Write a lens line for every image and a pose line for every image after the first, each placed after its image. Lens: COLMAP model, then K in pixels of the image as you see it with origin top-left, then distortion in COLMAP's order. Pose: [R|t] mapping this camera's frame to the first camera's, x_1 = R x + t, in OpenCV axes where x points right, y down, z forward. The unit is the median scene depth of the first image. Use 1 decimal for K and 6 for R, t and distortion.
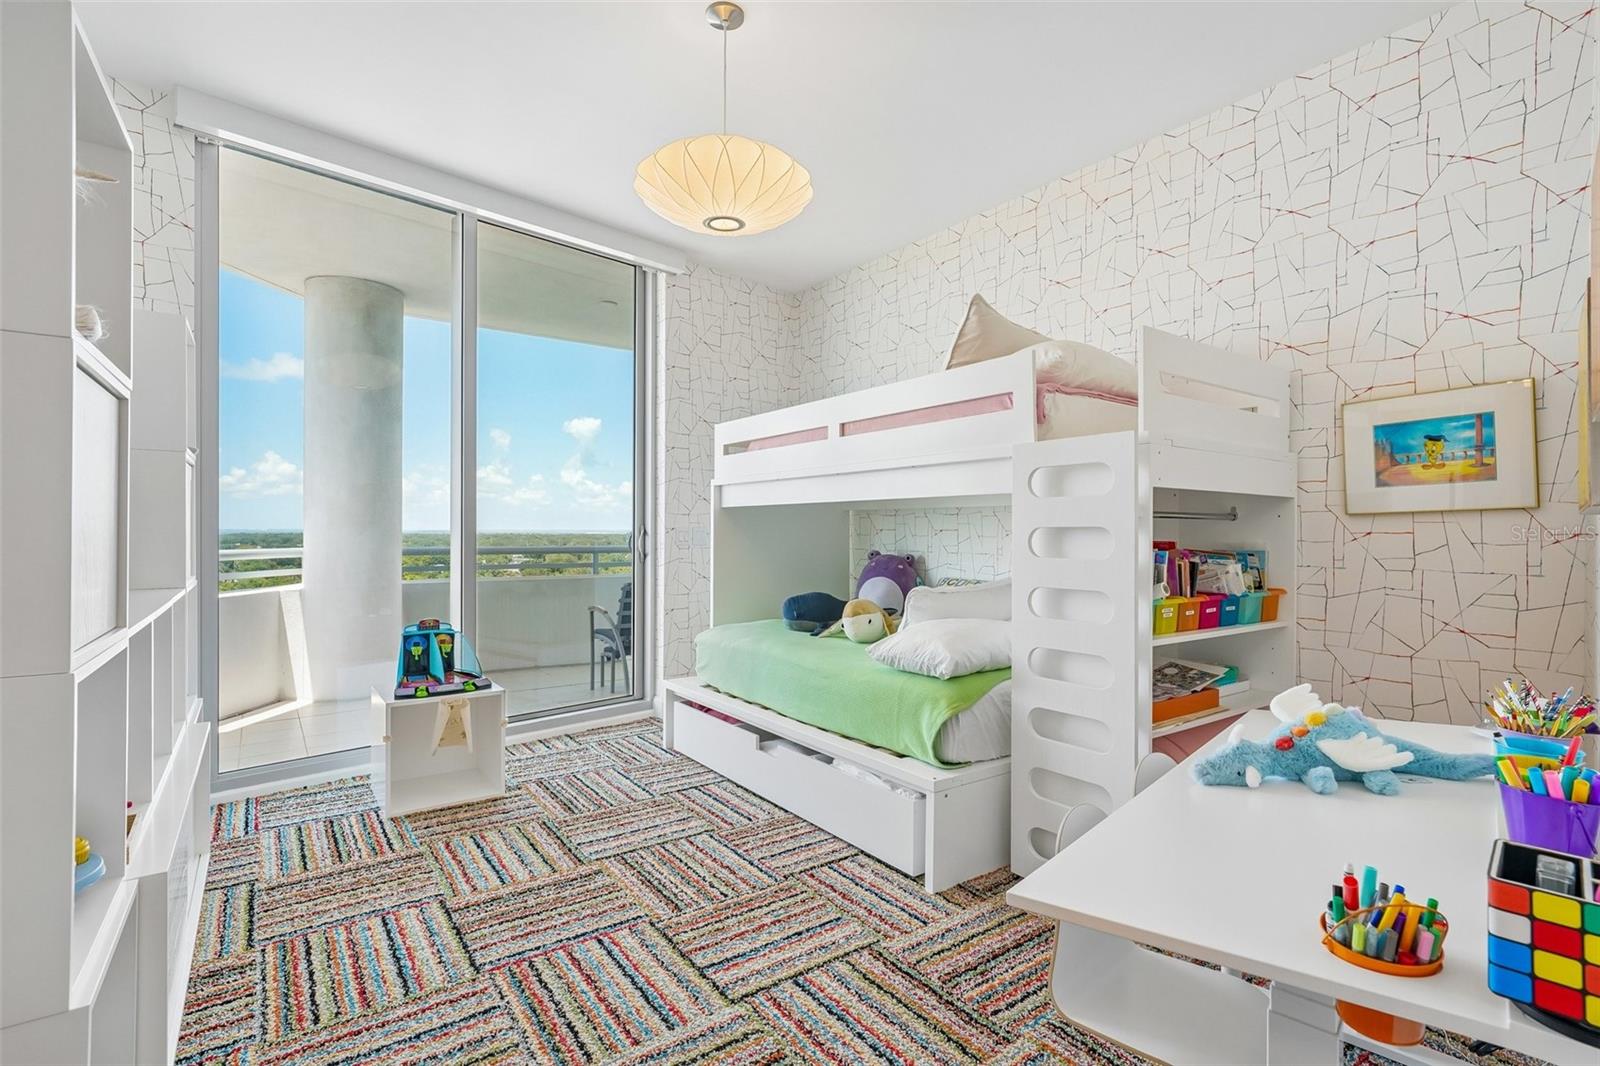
lens RADIAL K [[718.8, 0, 798.1], [0, 718.8, 529.6], [0, 0, 1]] dist [0.001547, 0.000275]
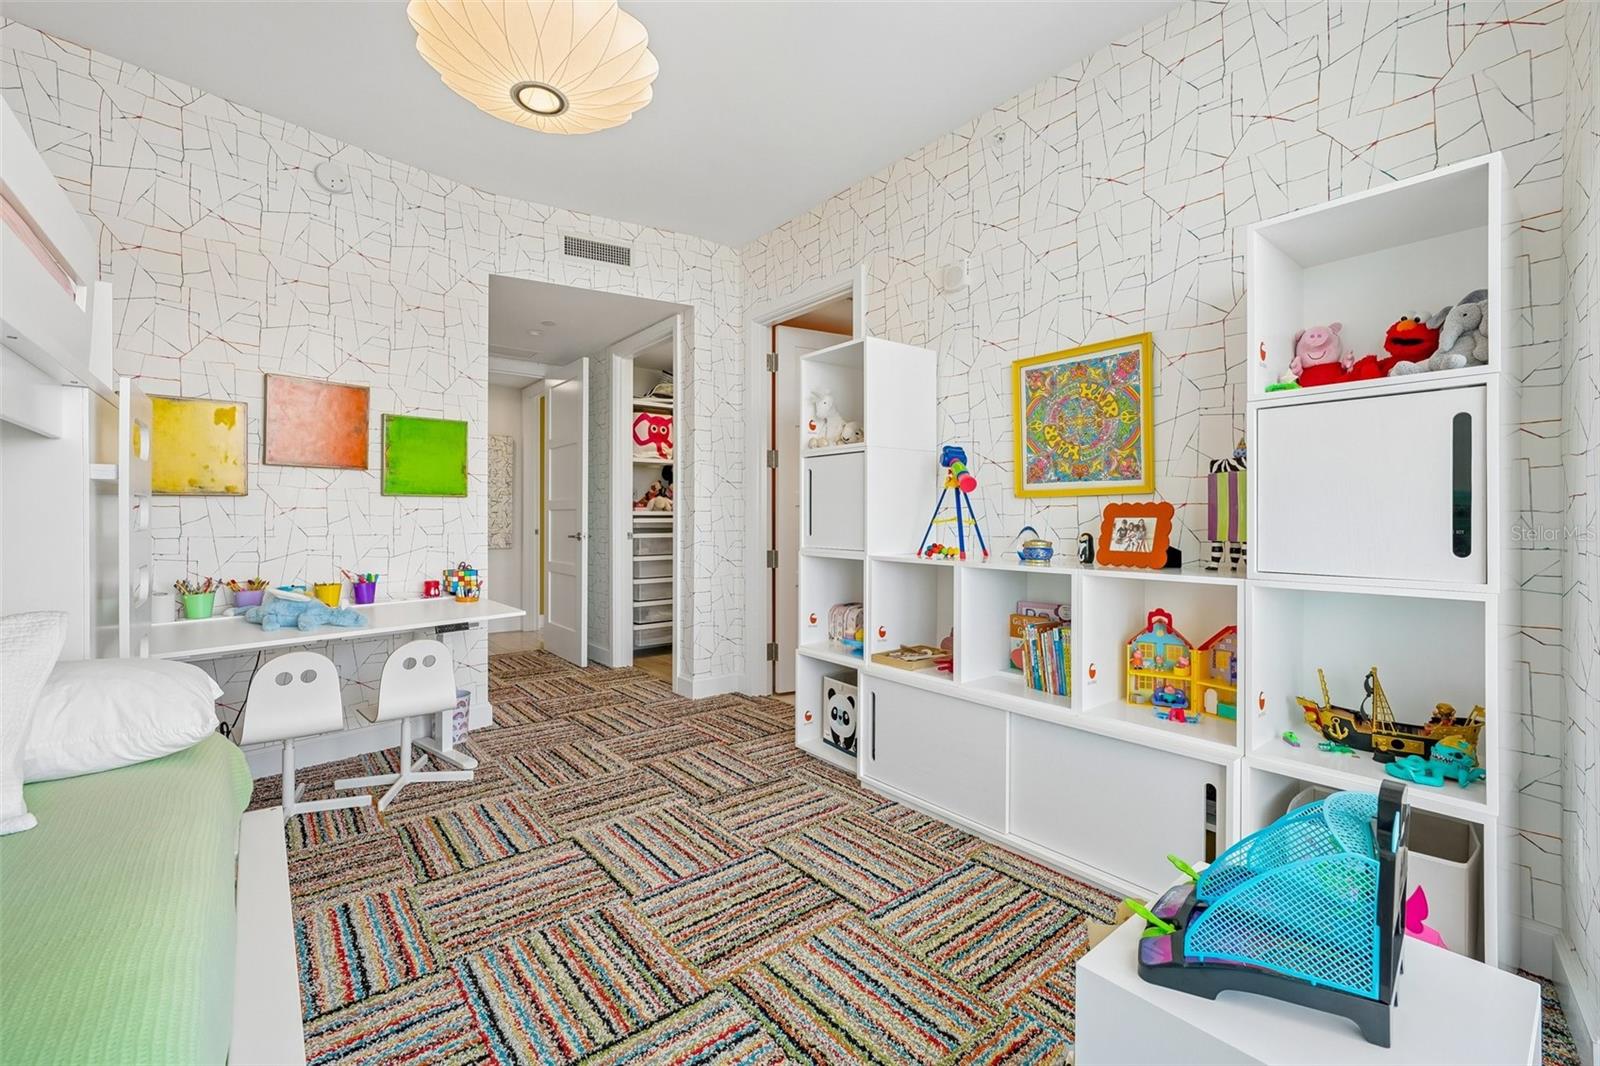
lens RADIAL K [[656.7, 0, 798.8], [0, 656.7, 520.8], [0, 0, 1]] dist [-0.008658, -0.005266]
pose [[-0.998316, -0.007659, -0.057503, -0.405274], [-0.007533, 0.999969, -0.002405, 0.028740], [0.057519, -0.001968, -0.998342, 2.039553]]
